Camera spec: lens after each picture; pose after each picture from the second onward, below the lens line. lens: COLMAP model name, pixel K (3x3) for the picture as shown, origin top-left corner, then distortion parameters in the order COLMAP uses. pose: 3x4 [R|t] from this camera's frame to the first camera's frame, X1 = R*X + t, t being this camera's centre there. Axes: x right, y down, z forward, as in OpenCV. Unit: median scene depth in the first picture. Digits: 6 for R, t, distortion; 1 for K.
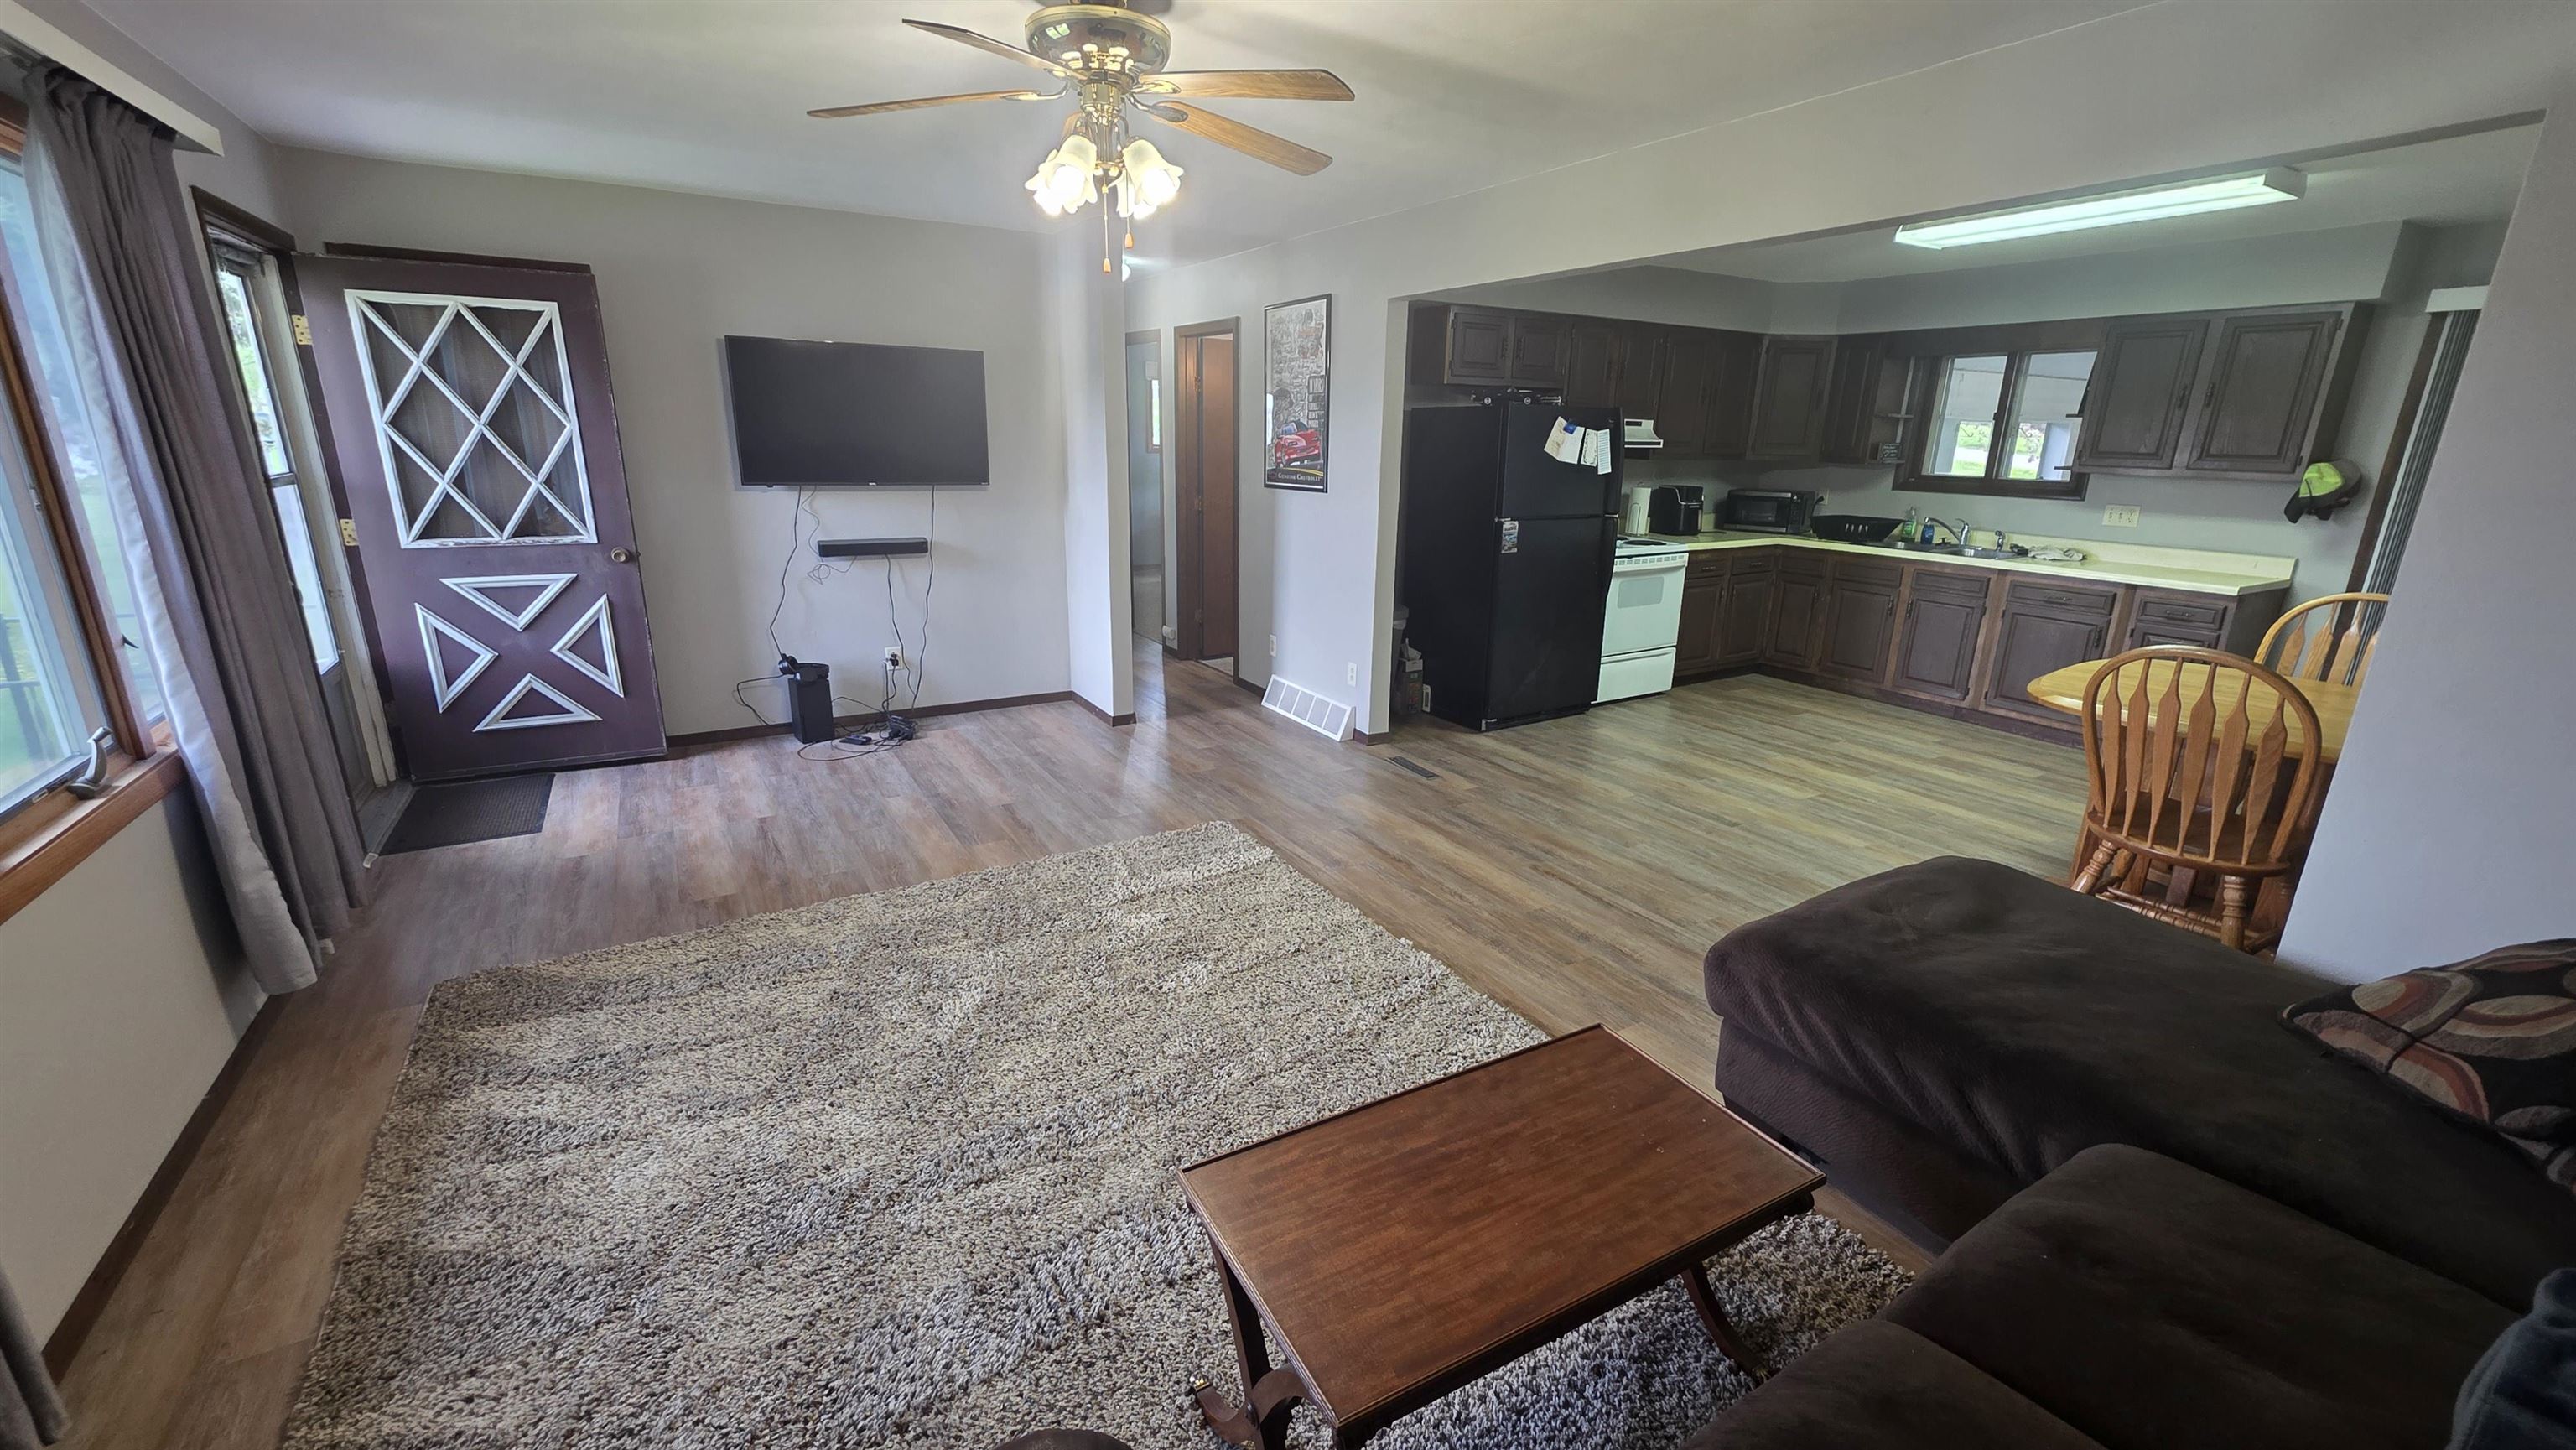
lens RADIAL K [[1023.1, 0, 1288.5], [0, 1023.1, 719.8], [0, 0, 1]] dist [0.002377, 0.000187]
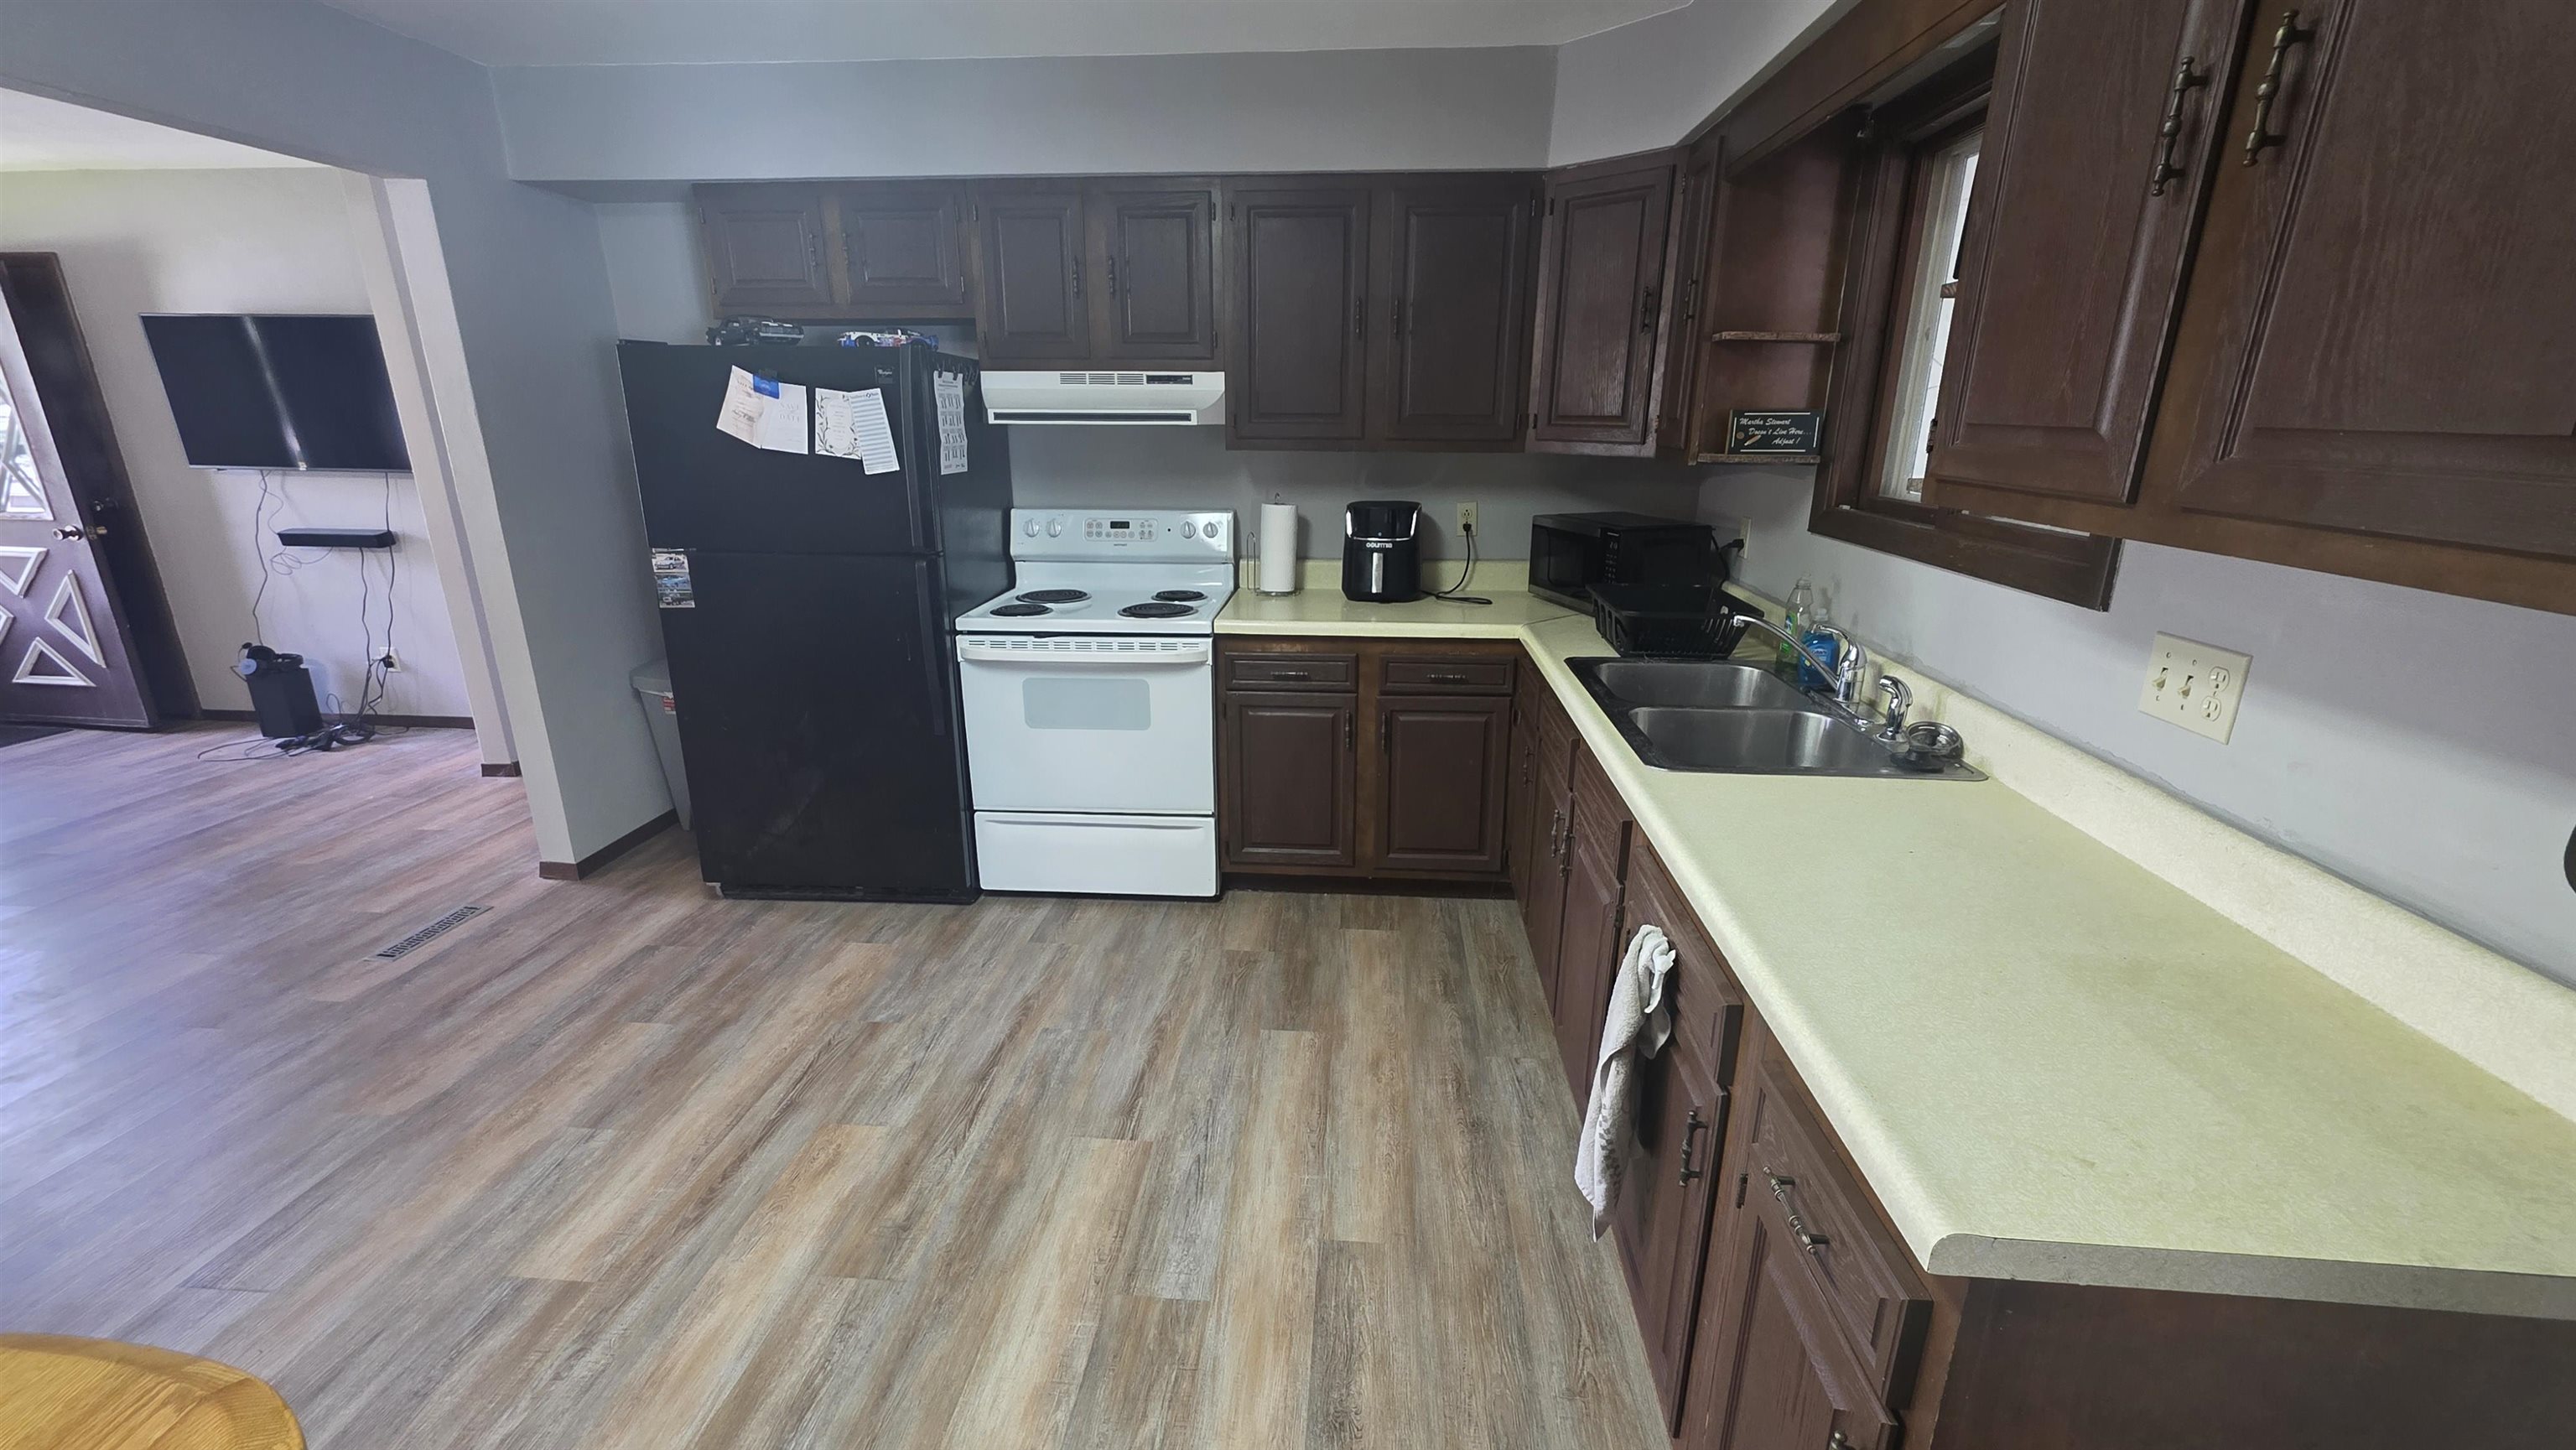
lens RADIAL K [[1023.1, 0, 1288.5], [0, 1023.1, 719.8], [0, 0, 1]] dist [0.002377, 0.000187]
pose [[0.814417, 0.153584, -0.559587, 0.844678], [-0.149847, 0.987294, 0.052885, -0.187001], [0.560599, 0.040782, 0.827082, 0.735337]]
